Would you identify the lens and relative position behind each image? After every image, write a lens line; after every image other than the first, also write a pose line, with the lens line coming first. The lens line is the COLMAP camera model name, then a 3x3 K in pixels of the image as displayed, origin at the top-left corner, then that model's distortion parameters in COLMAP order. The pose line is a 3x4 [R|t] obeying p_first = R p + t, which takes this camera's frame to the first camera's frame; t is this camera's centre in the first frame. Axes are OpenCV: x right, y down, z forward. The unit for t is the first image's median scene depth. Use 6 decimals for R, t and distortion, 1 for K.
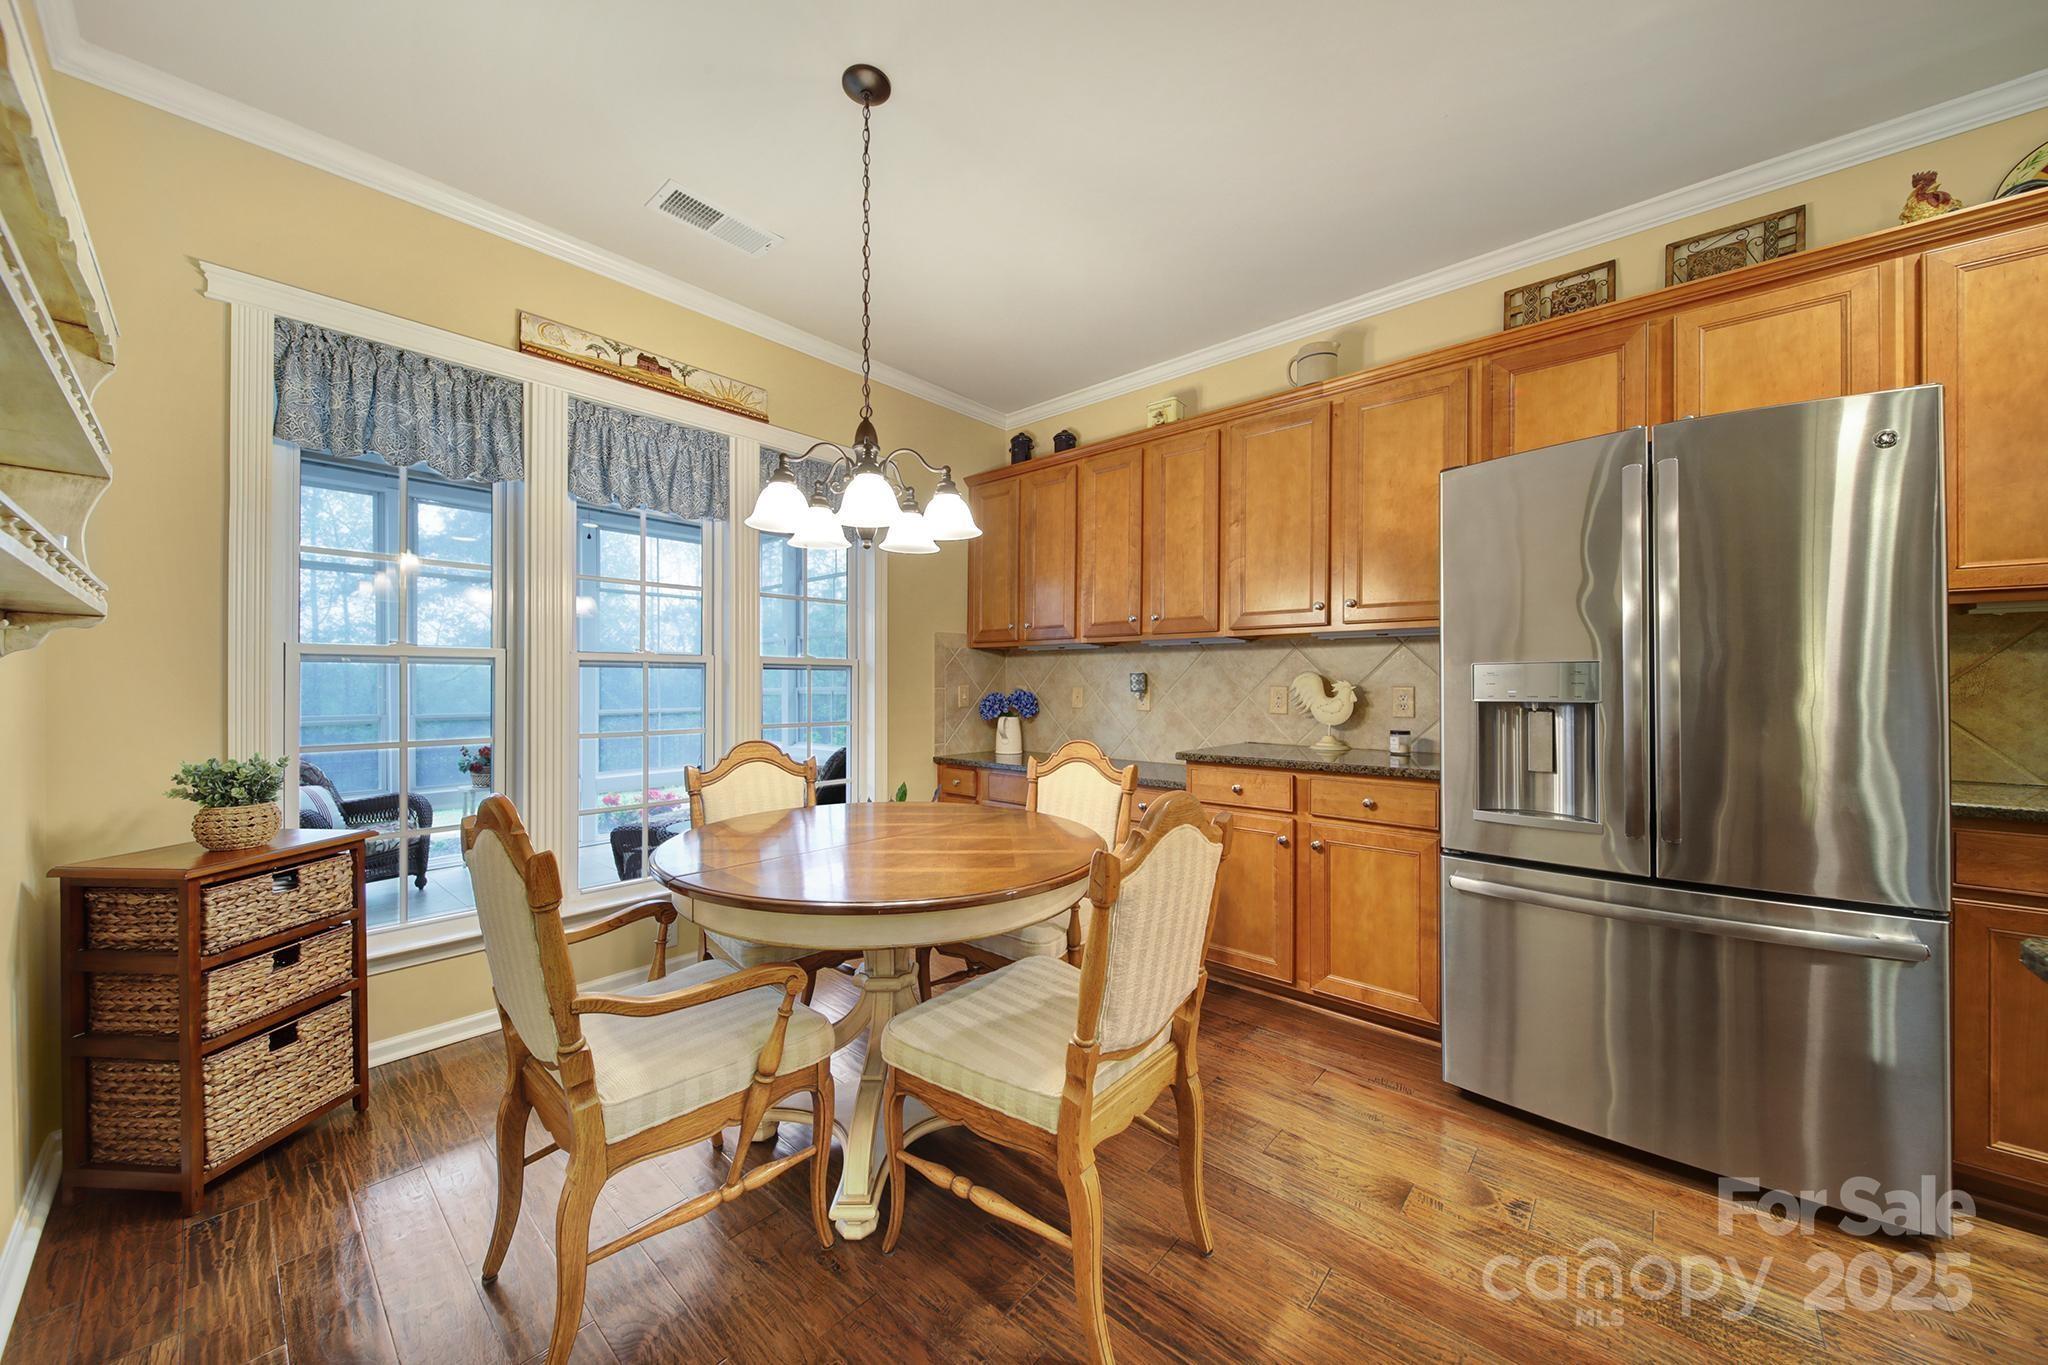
lens RADIAL K [[719.3, 0, 1018.1], [0, 719.3, 682.8], [0, 0, 1]] dist [-0.003733, -0.000347]
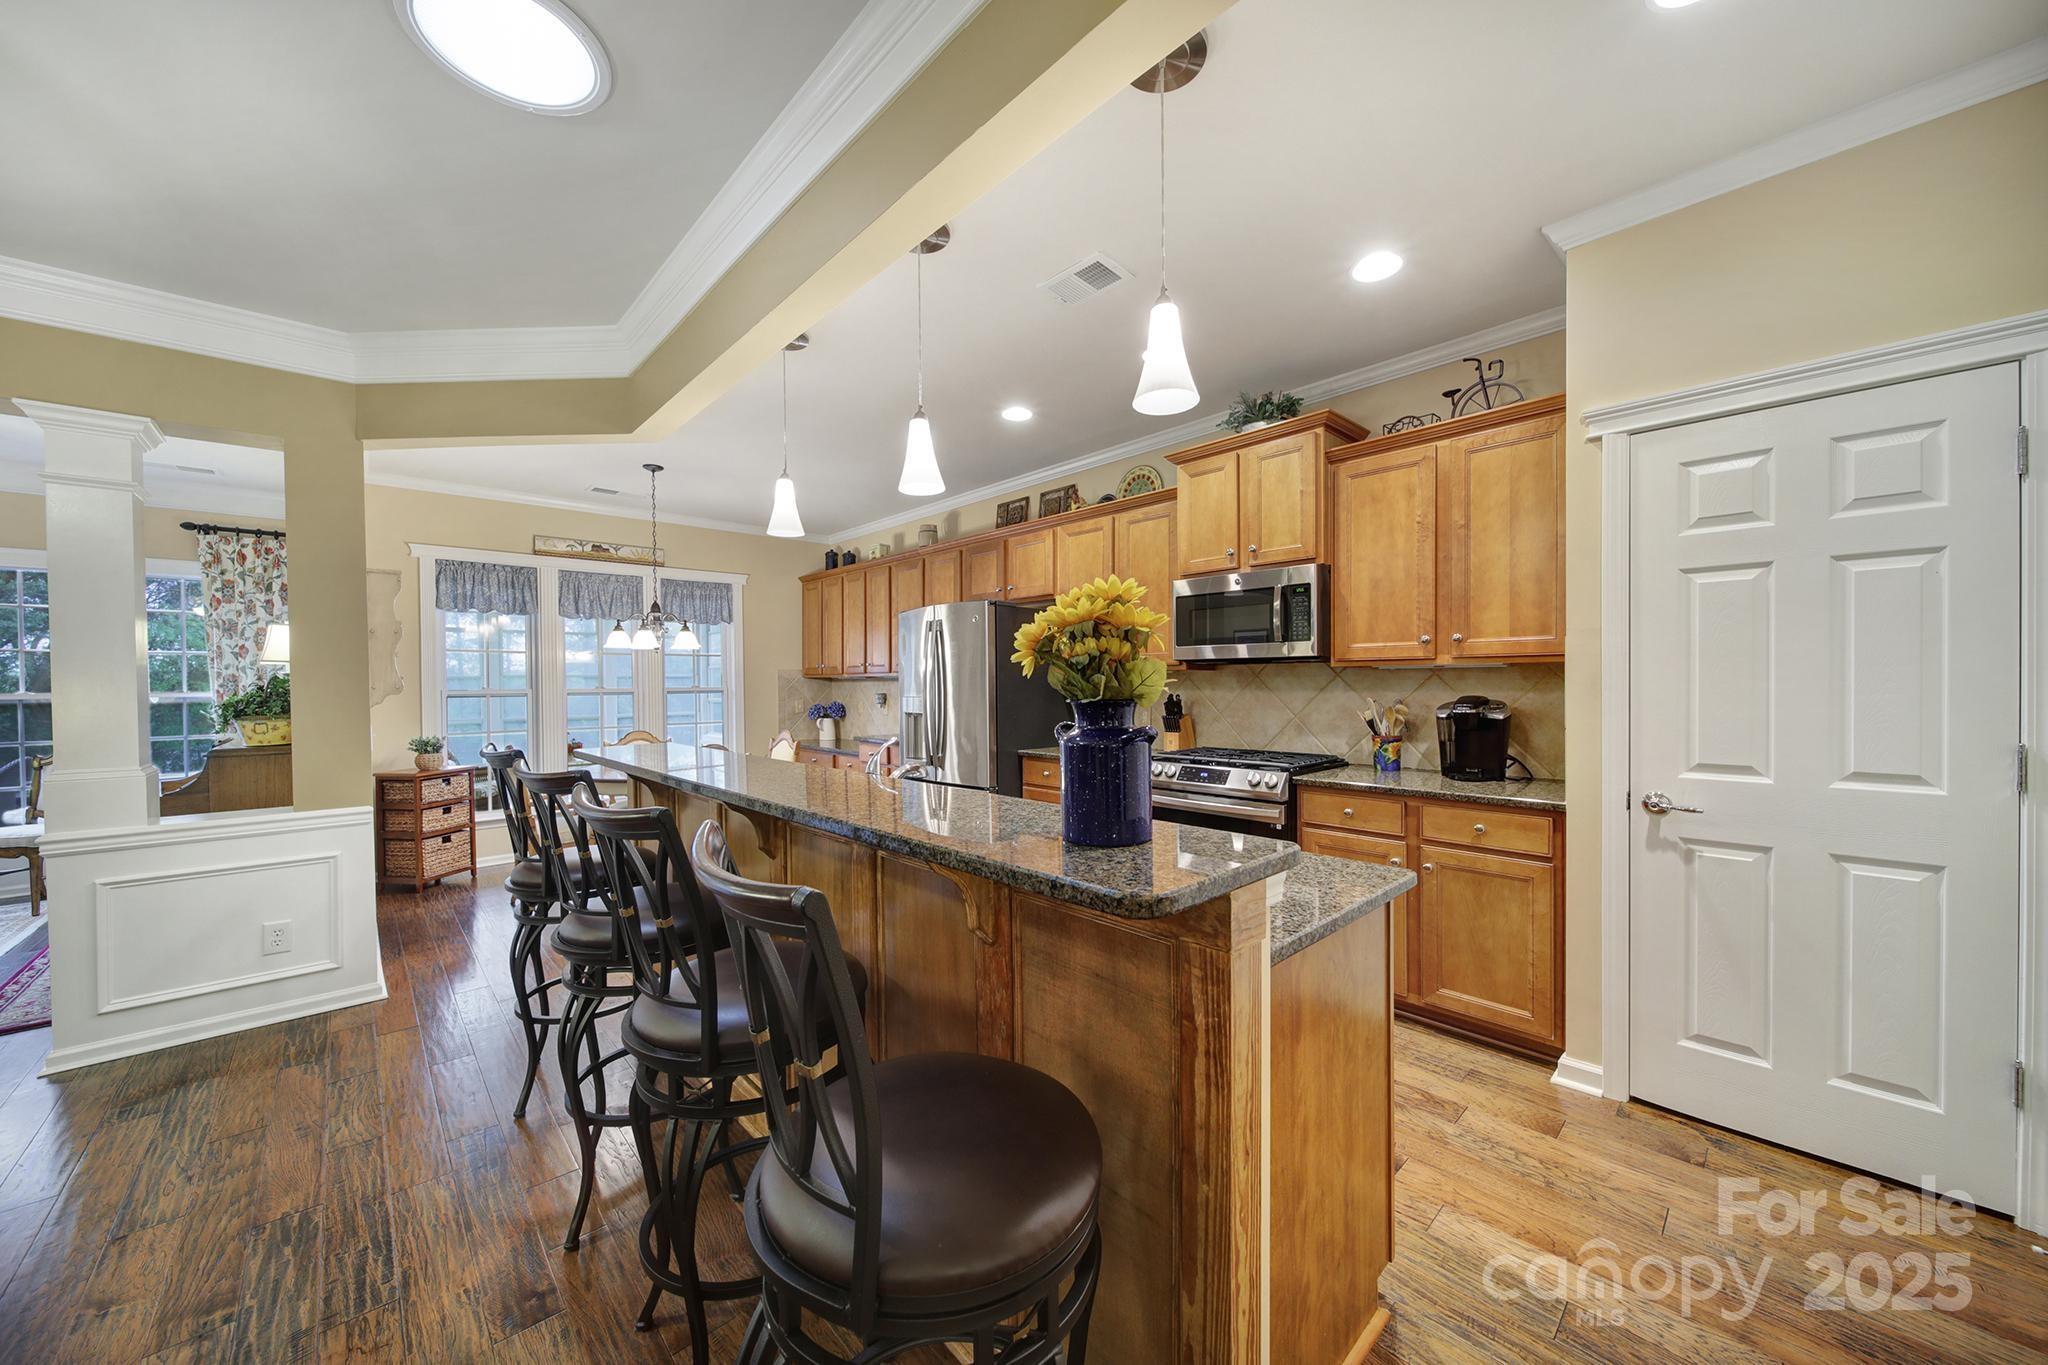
lens RADIAL K [[726.0, 0, 1021.6], [0, 726.0, 690.2], [0, 0, 1]] dist [-0.003357, -0.000396]
pose [[0.995681, -0.008482, -0.092449, 0.946652], [0.009645, 0.999880, 0.012135, -0.055291], [0.092335, -0.012974, 0.995643, -1.028964]]
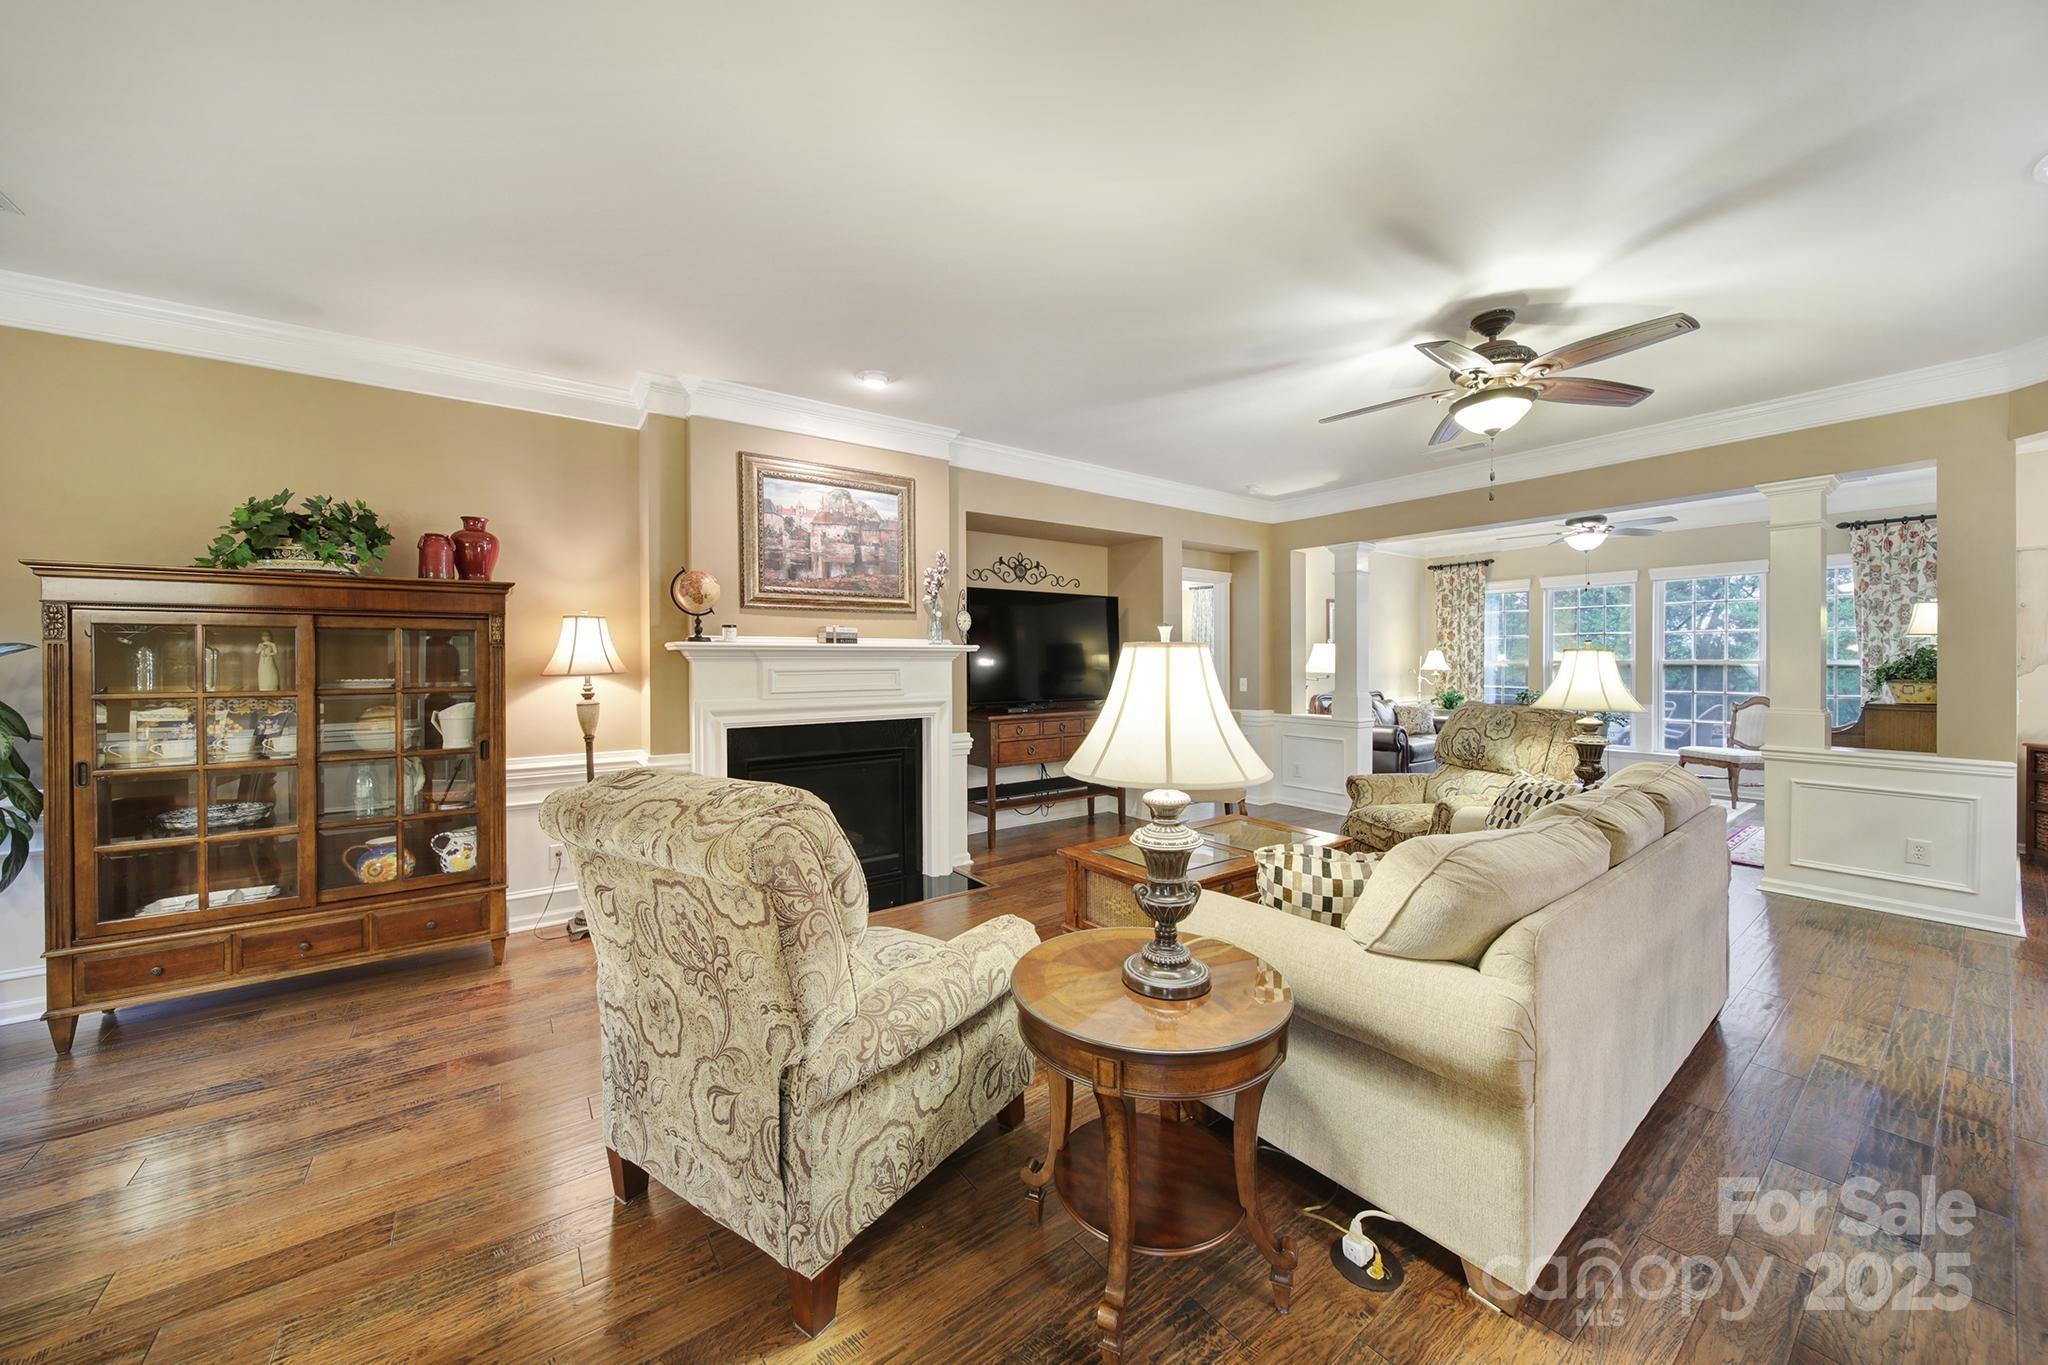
lens RADIAL K [[717.8, 0, 1019.5], [0, 717.8, 666.7], [0, 0, 1]] dist [-0.005393, -0.000301]
pose [[-0.216494, 0.009001, -0.976242, 1.440938], [0.003292, 0.999959, 0.008490, -0.056126], [0.976278, -0.001375, -0.216514, -1.452718]]
